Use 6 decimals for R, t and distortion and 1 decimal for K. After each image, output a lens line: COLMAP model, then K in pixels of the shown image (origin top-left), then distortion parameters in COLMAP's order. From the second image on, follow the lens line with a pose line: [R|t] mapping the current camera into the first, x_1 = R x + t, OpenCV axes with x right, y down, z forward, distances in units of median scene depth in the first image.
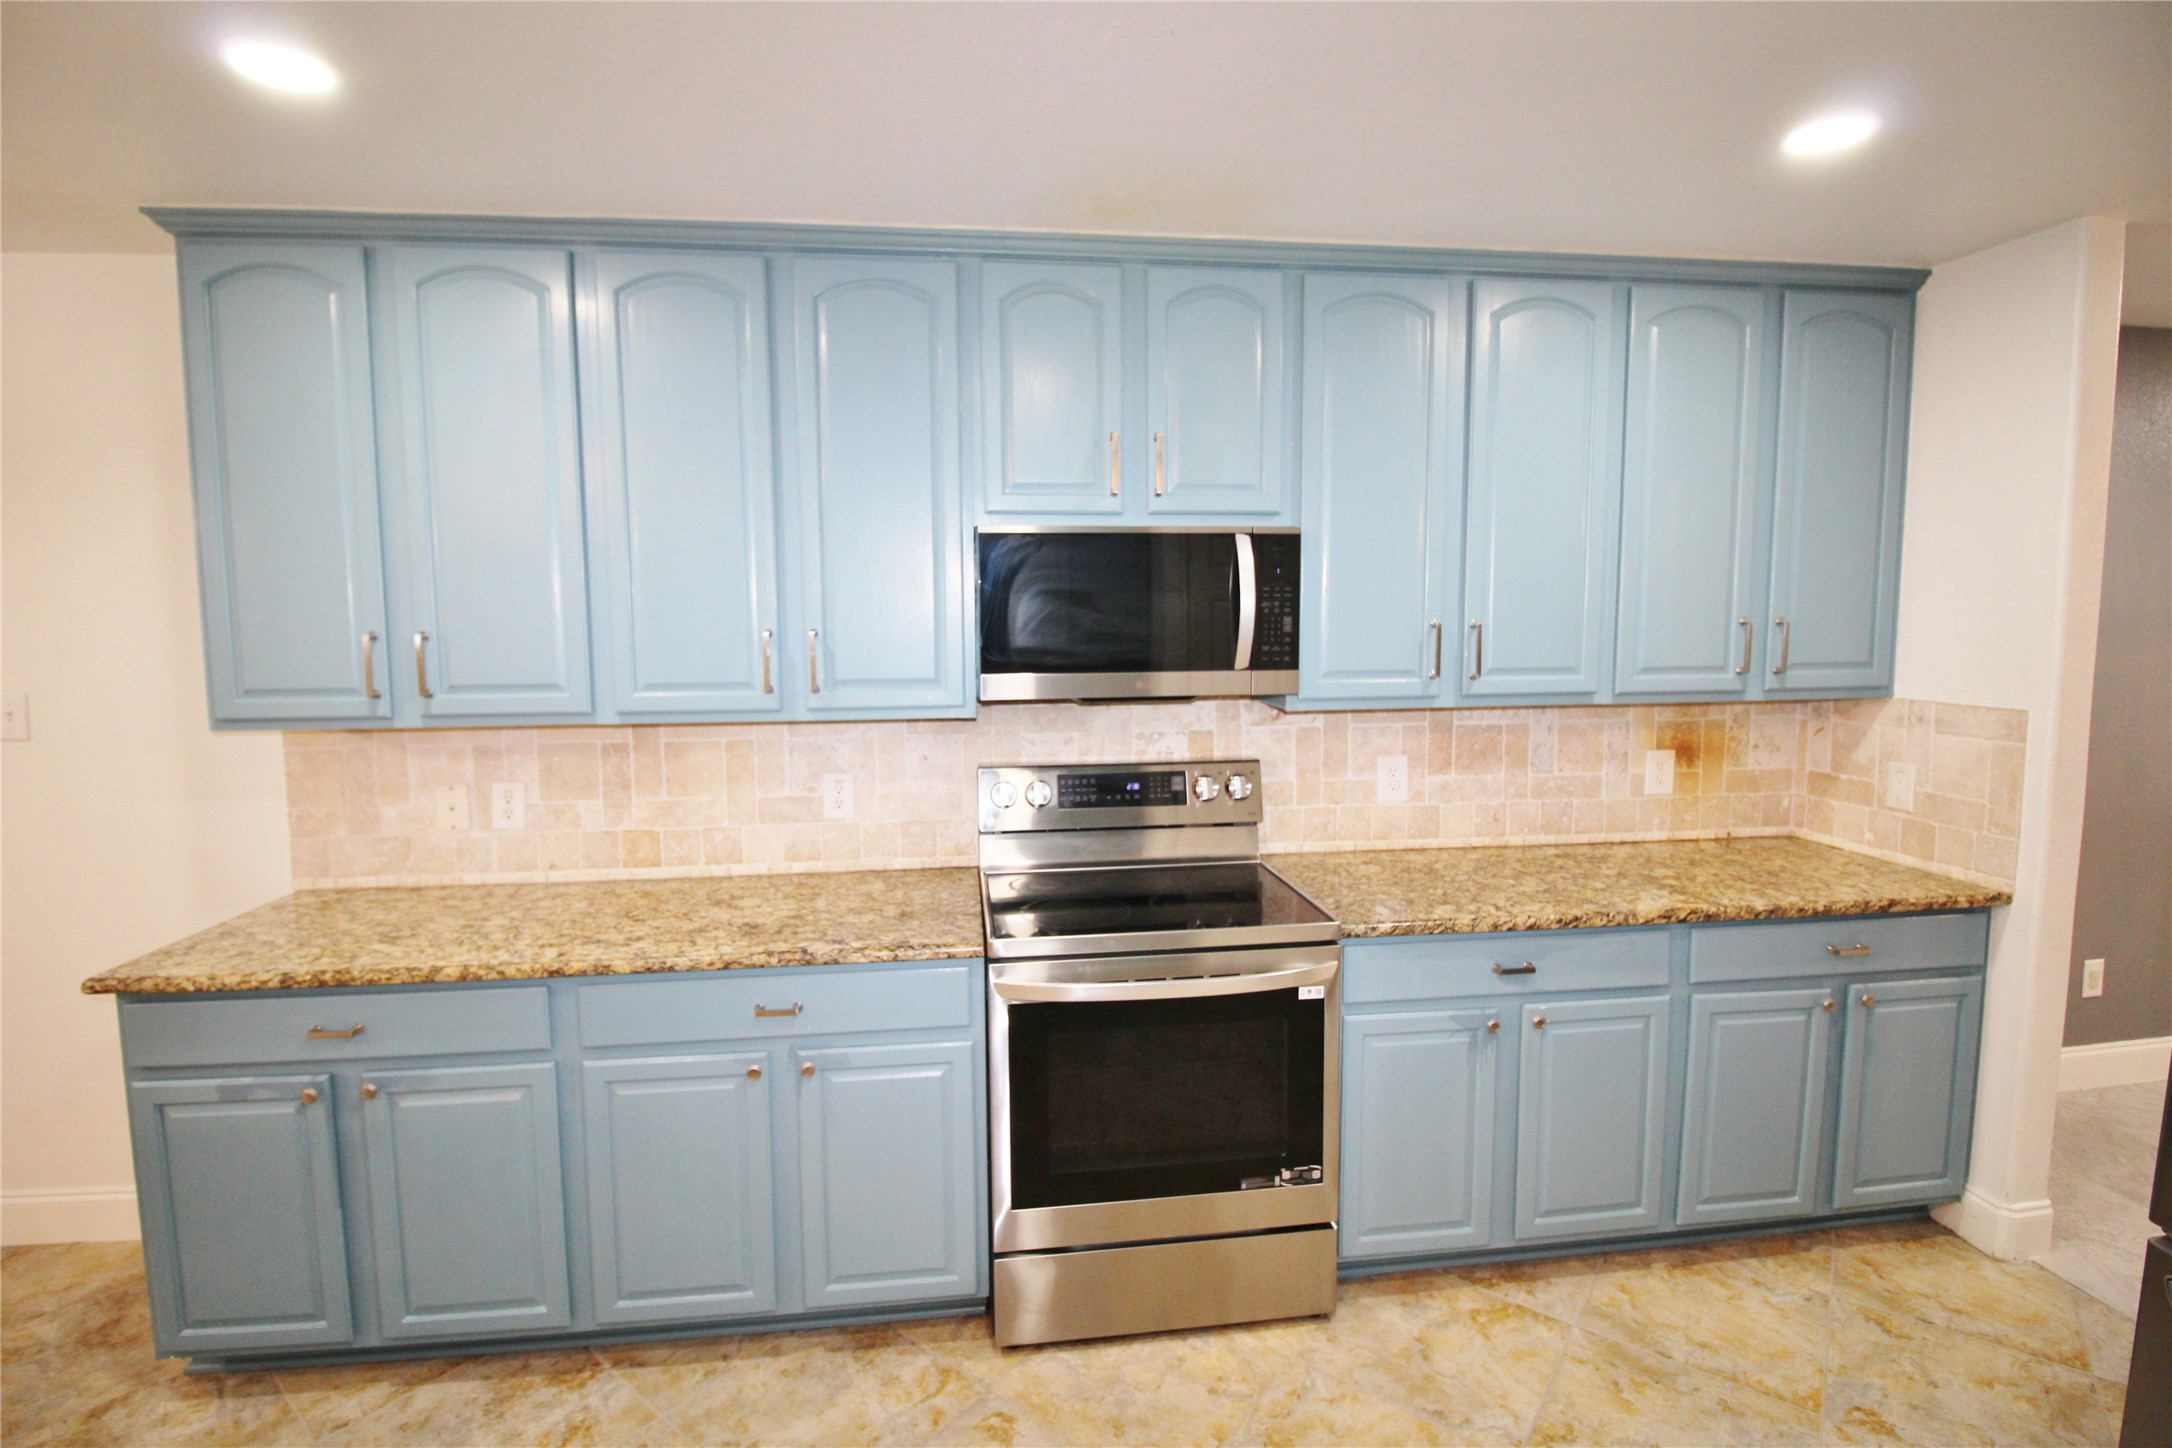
lens RADIAL K [[1002.2, 0, 1077.7], [0, 1002.2, 698.9], [0, 0, 1]] dist [-0.005851, -0.010552]
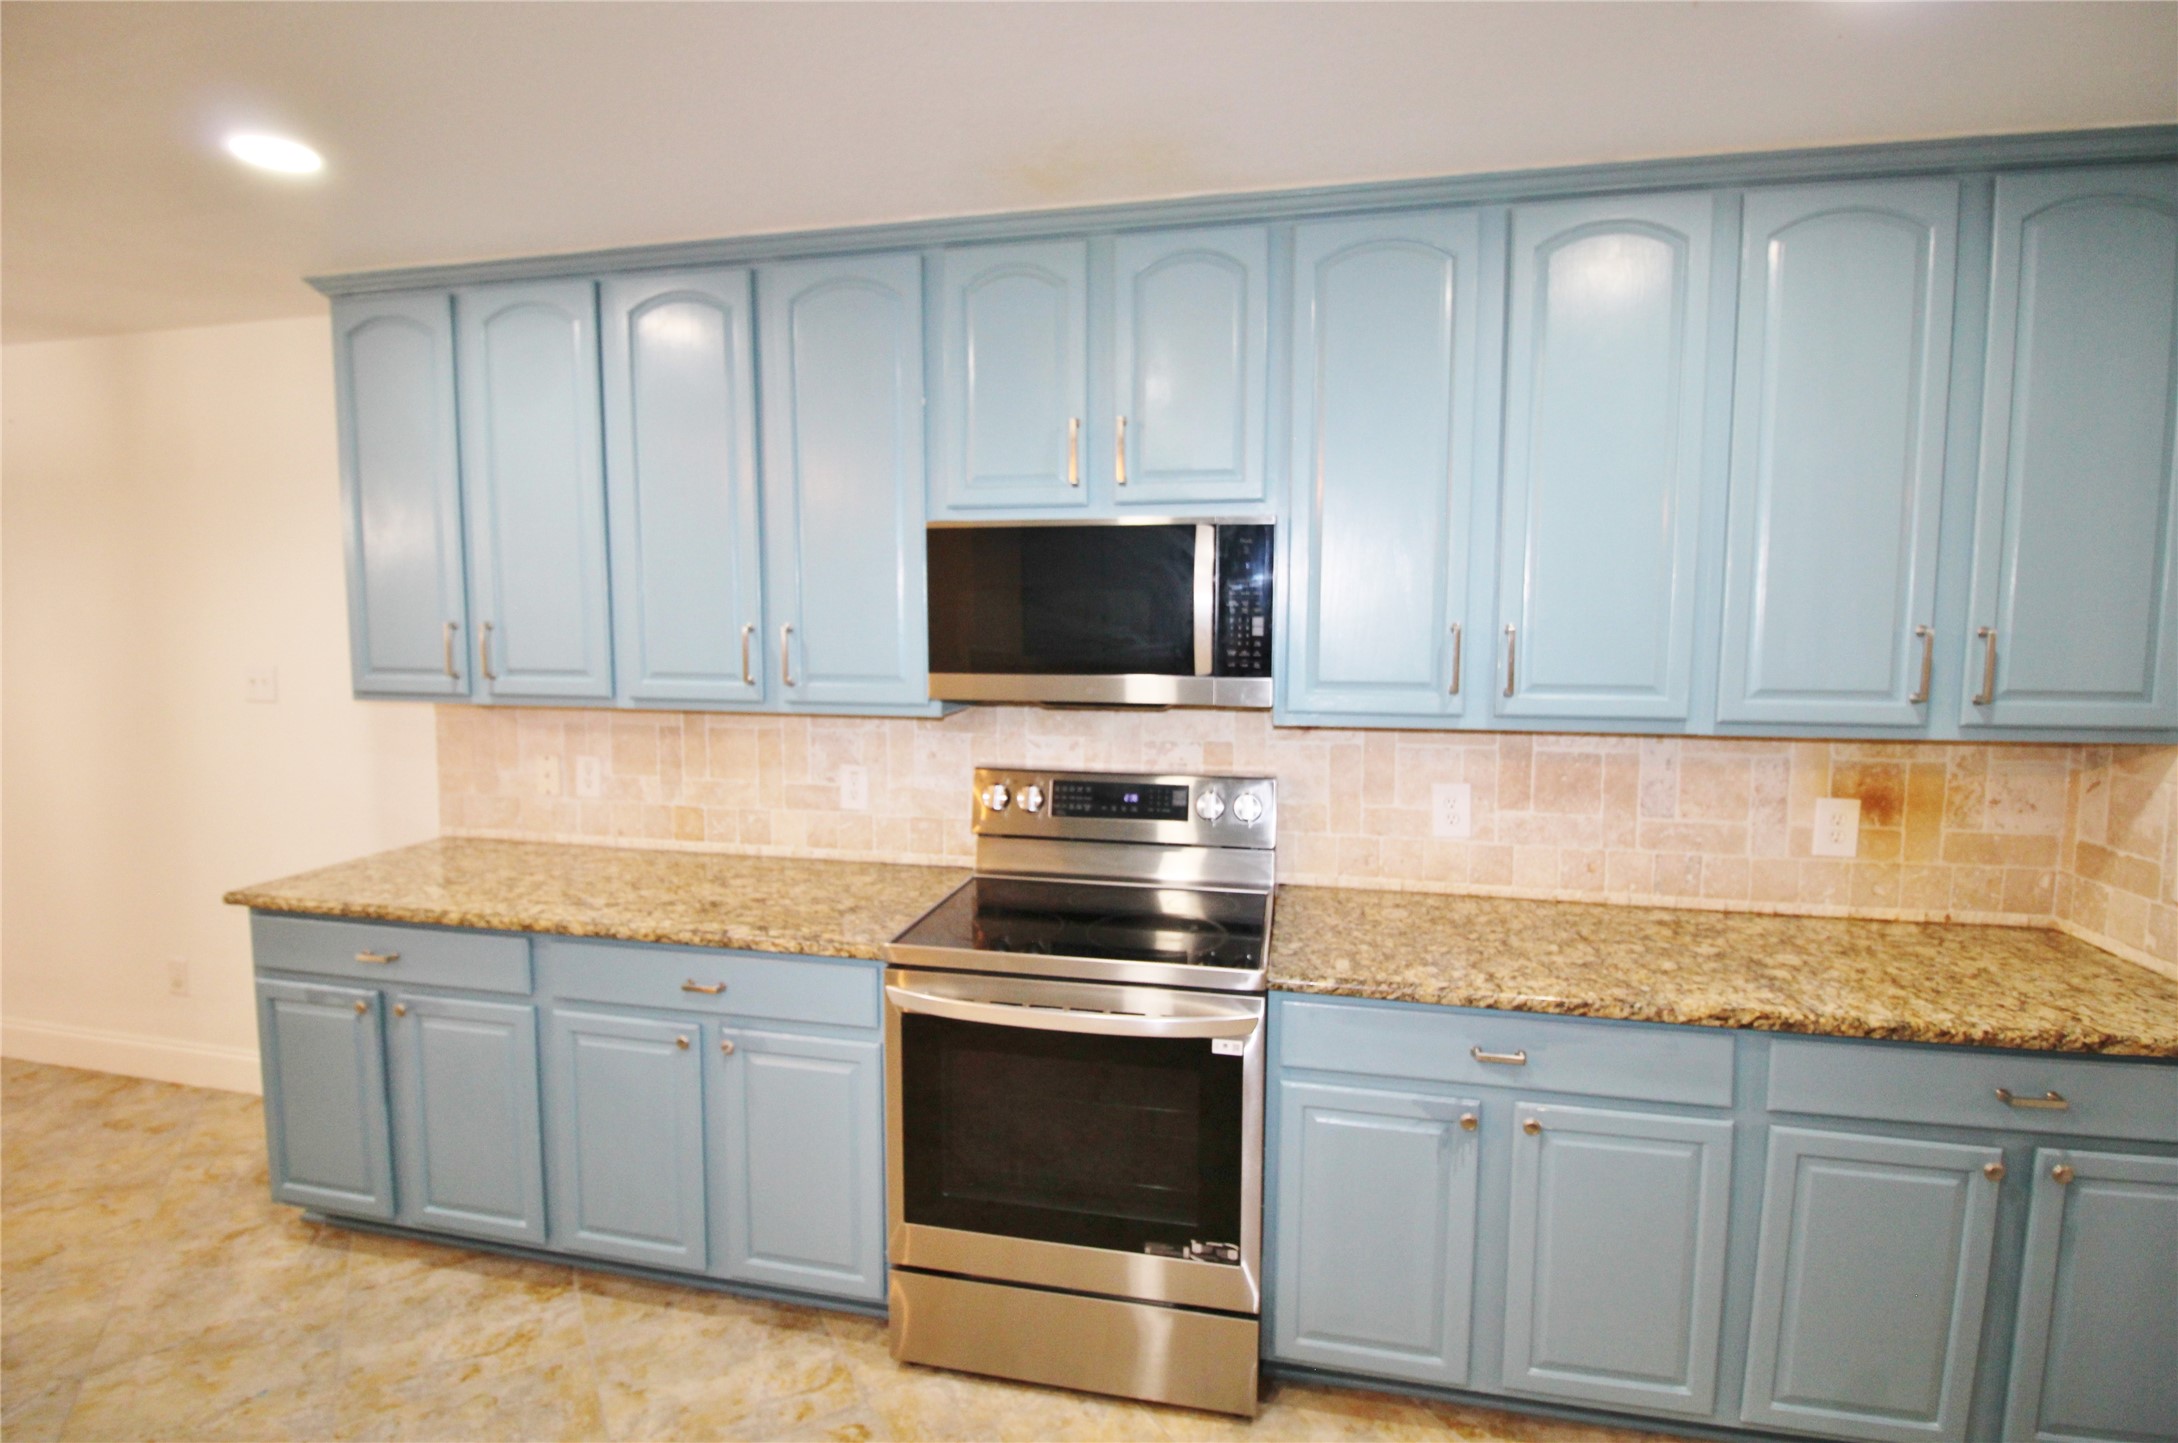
lens RADIAL K [[1005.0, 0, 1080.4], [0, 1005.0, 696.8], [0, 0, 1]] dist [-0.005851, -0.010552]
pose [[0.944615, 0.036973, -0.326092, 0.339113], [-0.036618, 0.999303, 0.007229, -0.012540], [0.326133, 0.005112, 0.945310, 0.110801]]
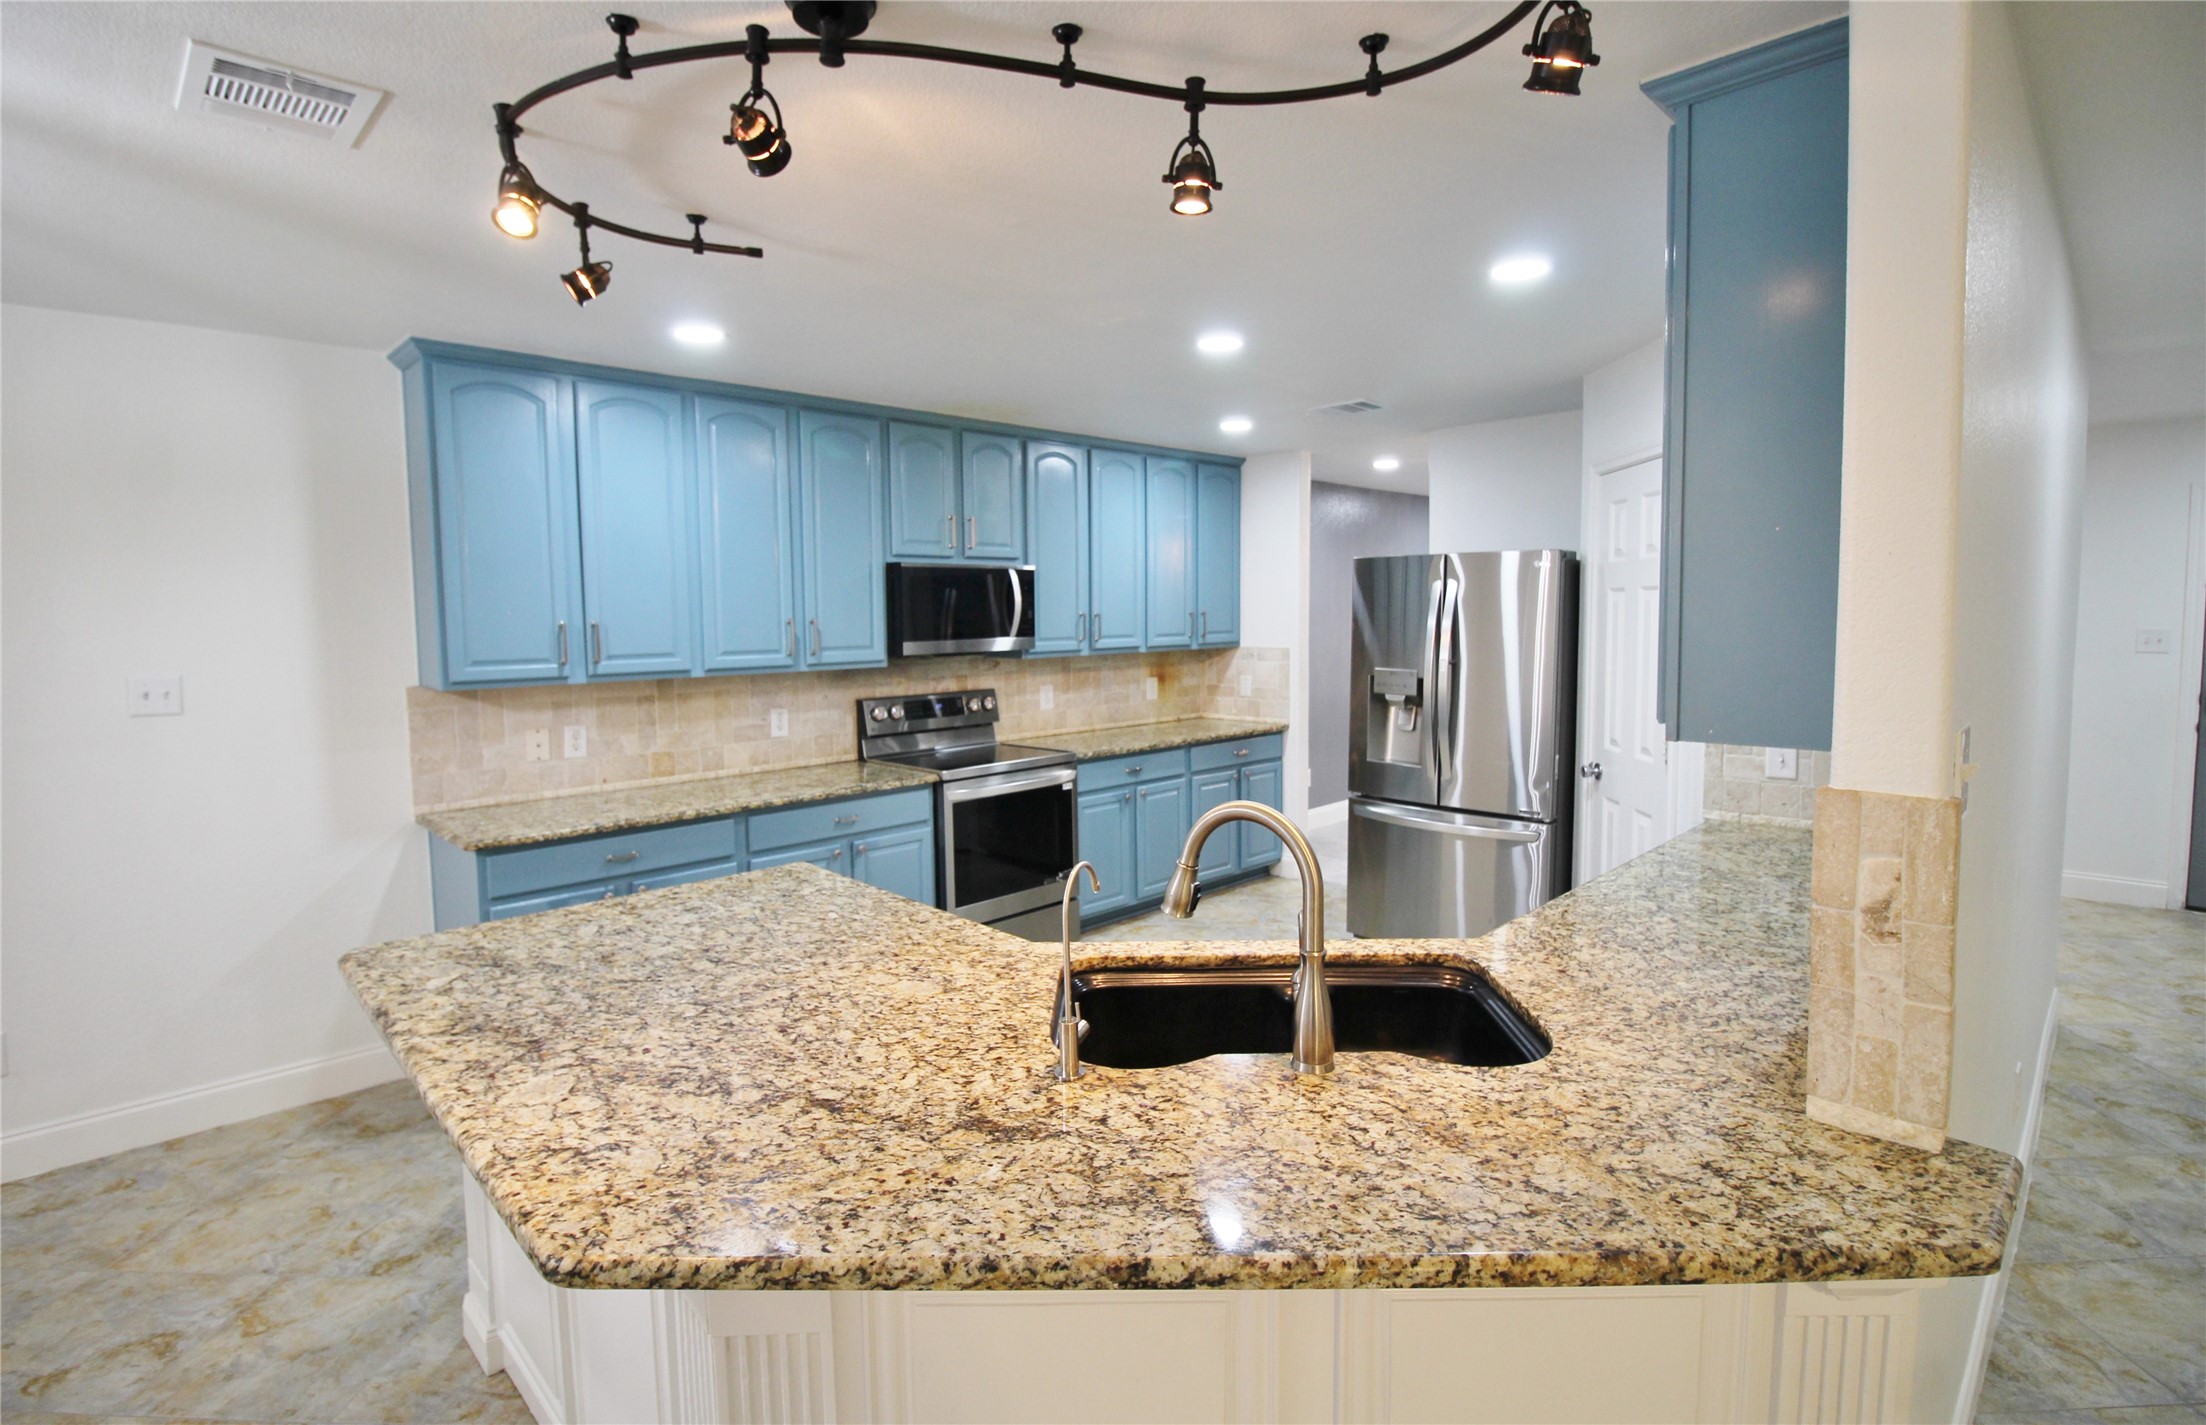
lens RADIAL K [[1041.3, 0, 1094.3], [0, 1041.3, 687.3], [0, 0, 1]] dist [-0.008378, -0.009023]
pose [[0.795417, -0.047444, 0.604203, -0.921410], [0.056500, 0.998395, 0.004017, 0.067352], [-0.603423, 0.030942, 0.796820, -0.708672]]
